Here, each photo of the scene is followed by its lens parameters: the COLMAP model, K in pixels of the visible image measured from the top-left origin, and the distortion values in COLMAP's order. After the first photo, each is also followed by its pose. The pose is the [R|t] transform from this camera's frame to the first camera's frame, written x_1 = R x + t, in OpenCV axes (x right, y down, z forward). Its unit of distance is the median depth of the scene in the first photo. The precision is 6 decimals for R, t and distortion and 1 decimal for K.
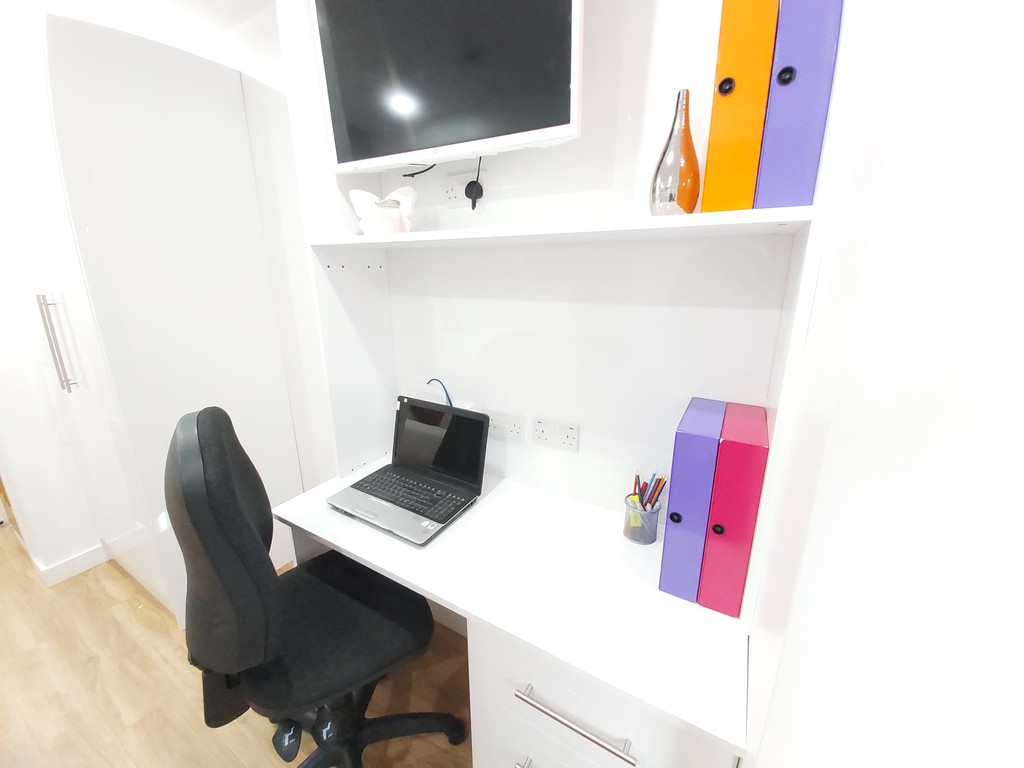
lens RADIAL K [[403.4, 0, 508.1], [0, 403.4, 387.3], [0, 0, 1]] dist [0.001275, -0.004962]
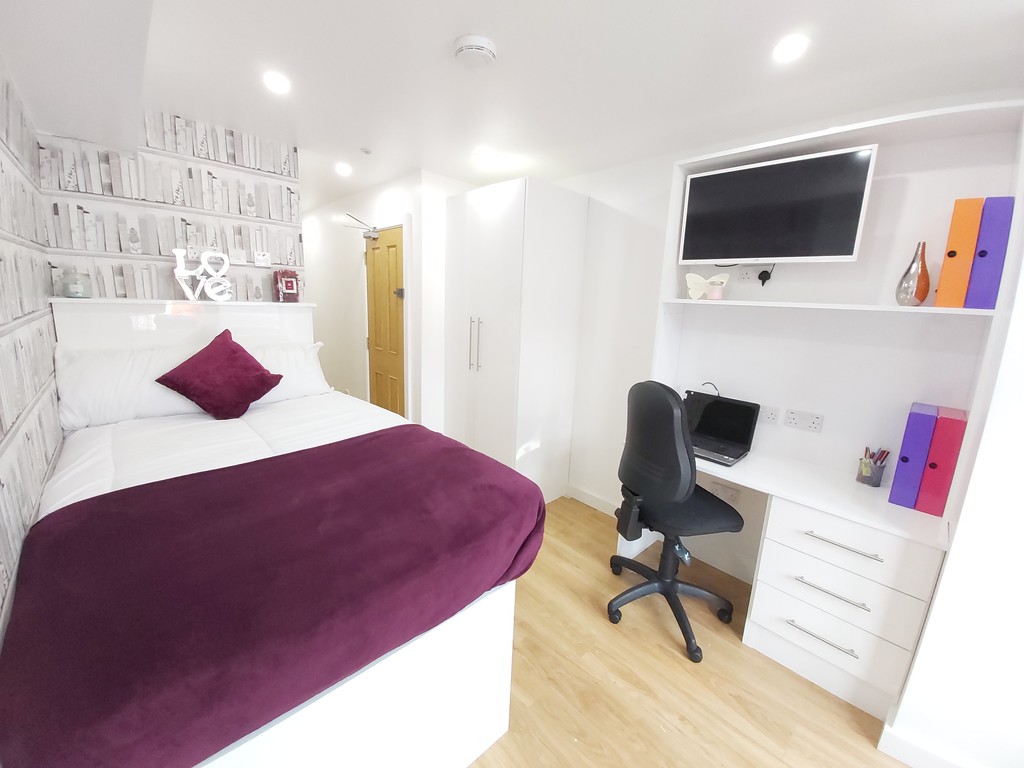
lens RADIAL K [[403.4, 0, 512.6], [0, 403.4, 385.3], [0, 0, 1]] dist [0.001275, -0.004962]
pose [[0.954274, 0.097157, -0.282704, -0.628647], [-0.120360, 0.990543, -0.065857, 0.250093], [0.273632, 0.096872, 0.956944, -1.003994]]
